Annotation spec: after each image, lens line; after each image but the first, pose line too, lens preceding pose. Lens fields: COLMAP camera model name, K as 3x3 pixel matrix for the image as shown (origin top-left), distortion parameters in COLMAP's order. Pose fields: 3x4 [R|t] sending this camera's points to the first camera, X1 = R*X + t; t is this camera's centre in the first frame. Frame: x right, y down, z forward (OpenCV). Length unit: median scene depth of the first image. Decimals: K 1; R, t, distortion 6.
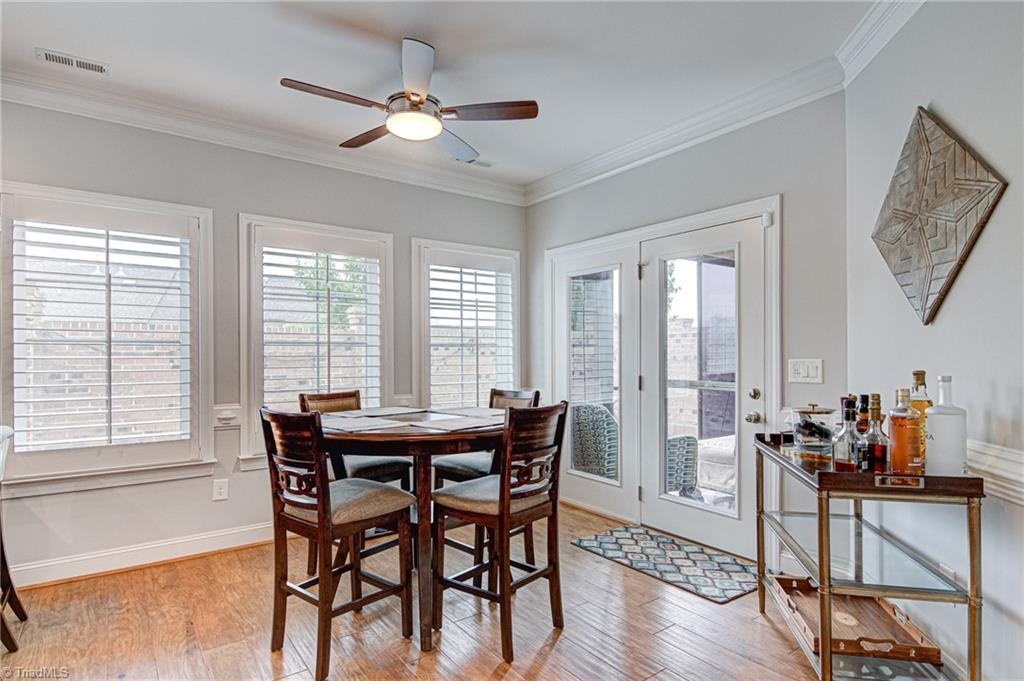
lens RADIAL K [[543.7, 0, 512.3], [0, 543.7, 354.8], [0, 0, 1]] dist [-0.003131, -0.002213]
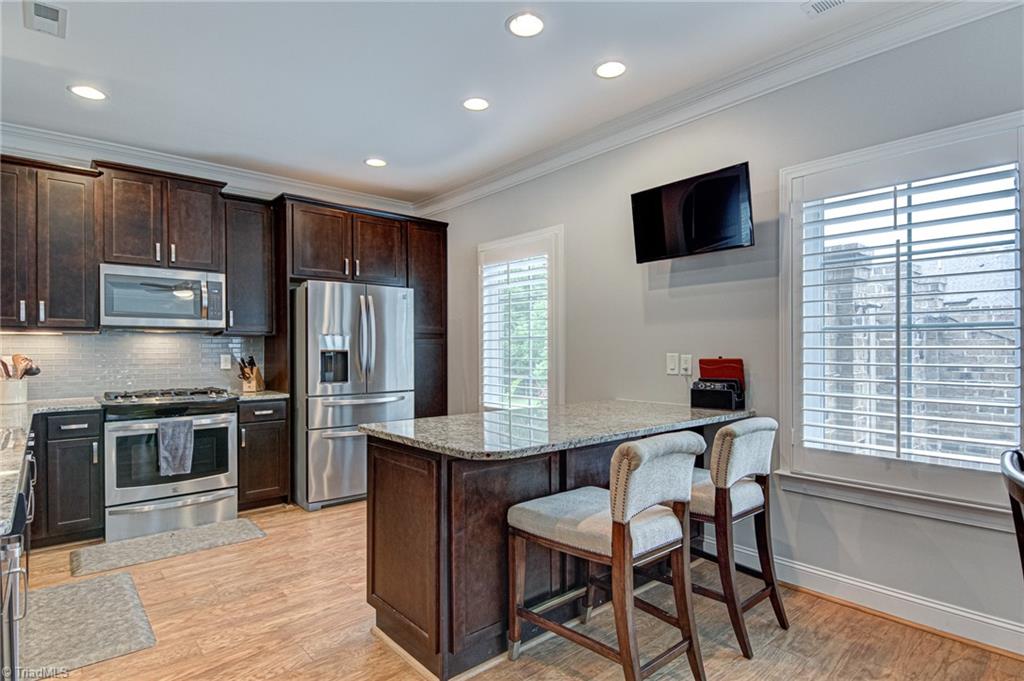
lens RADIAL K [[543.7, 0, 512.3], [0, 543.7, 354.8], [0, 0, 1]] dist [-0.003131, -0.002213]
pose [[0.087796, 0.015244, -0.996022, -0.018199], [0.002301, 0.999877, 0.015505, 0.003852], [0.996136, -0.003653, 0.087750, 0.377947]]
